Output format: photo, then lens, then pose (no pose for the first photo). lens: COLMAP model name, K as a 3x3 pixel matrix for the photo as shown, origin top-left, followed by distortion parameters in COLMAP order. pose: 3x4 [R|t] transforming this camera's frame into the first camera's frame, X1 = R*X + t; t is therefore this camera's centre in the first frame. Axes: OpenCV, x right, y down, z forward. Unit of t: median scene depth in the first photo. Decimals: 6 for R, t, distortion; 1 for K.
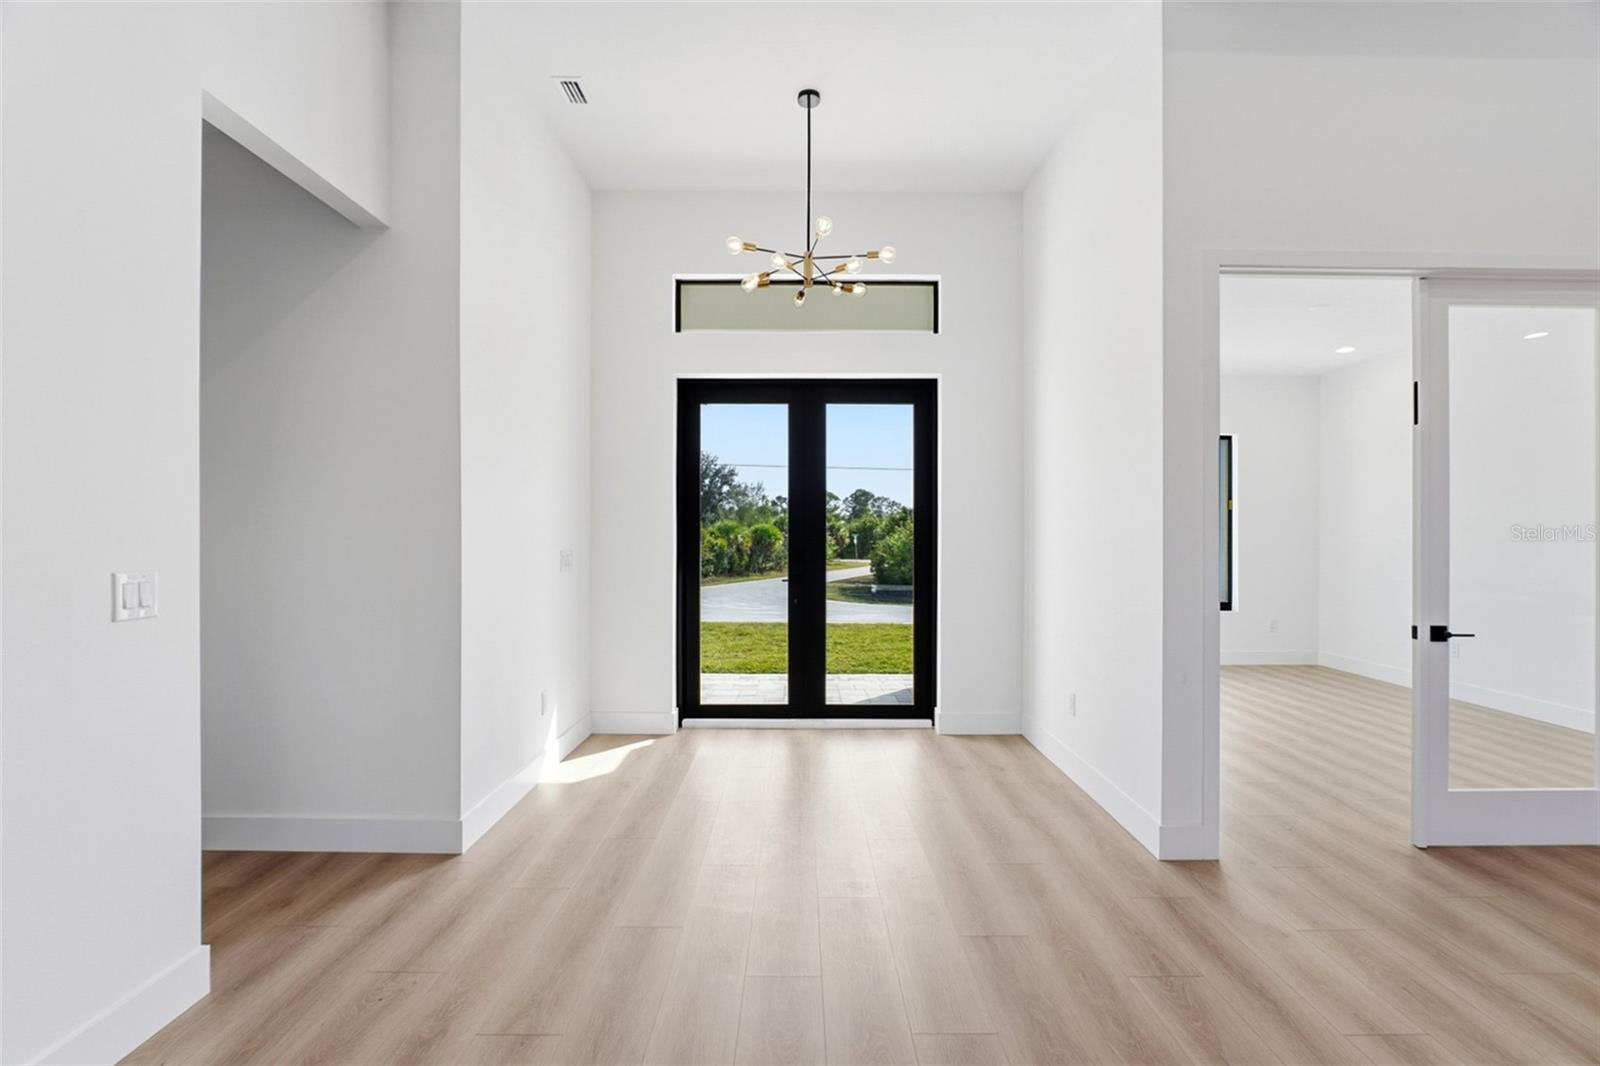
lens RADIAL K [[703.3, 0, 800.0], [0, 703.3, 533.0], [0, 0, 1]] dist [-0.010443, -0.000233]
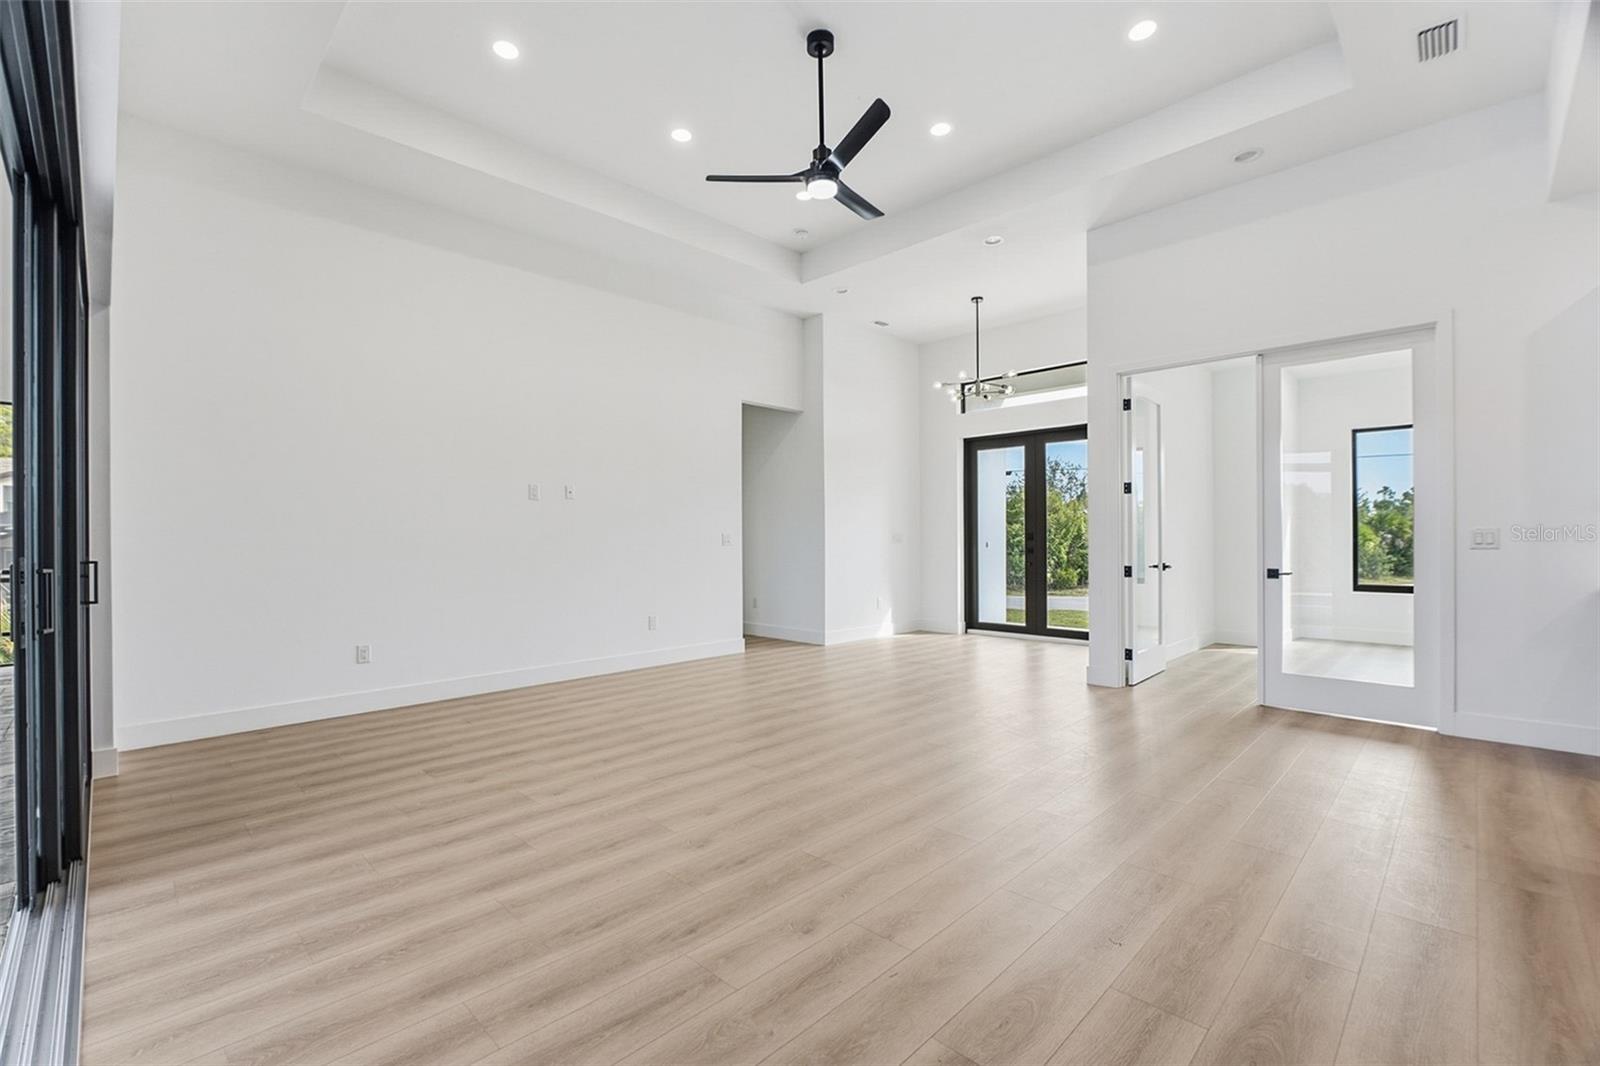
lens RADIAL K [[703.3, 0, 800.0], [0, 703.3, 533.0], [0, 0, 1]] dist [-0.010443, -0.000233]
pose [[0.711862, -0.014604, -0.702168, 0.783532], [0.011071, 0.999893, -0.009572, 0.033936], [0.702232, -0.000960, 0.711947, -0.566784]]
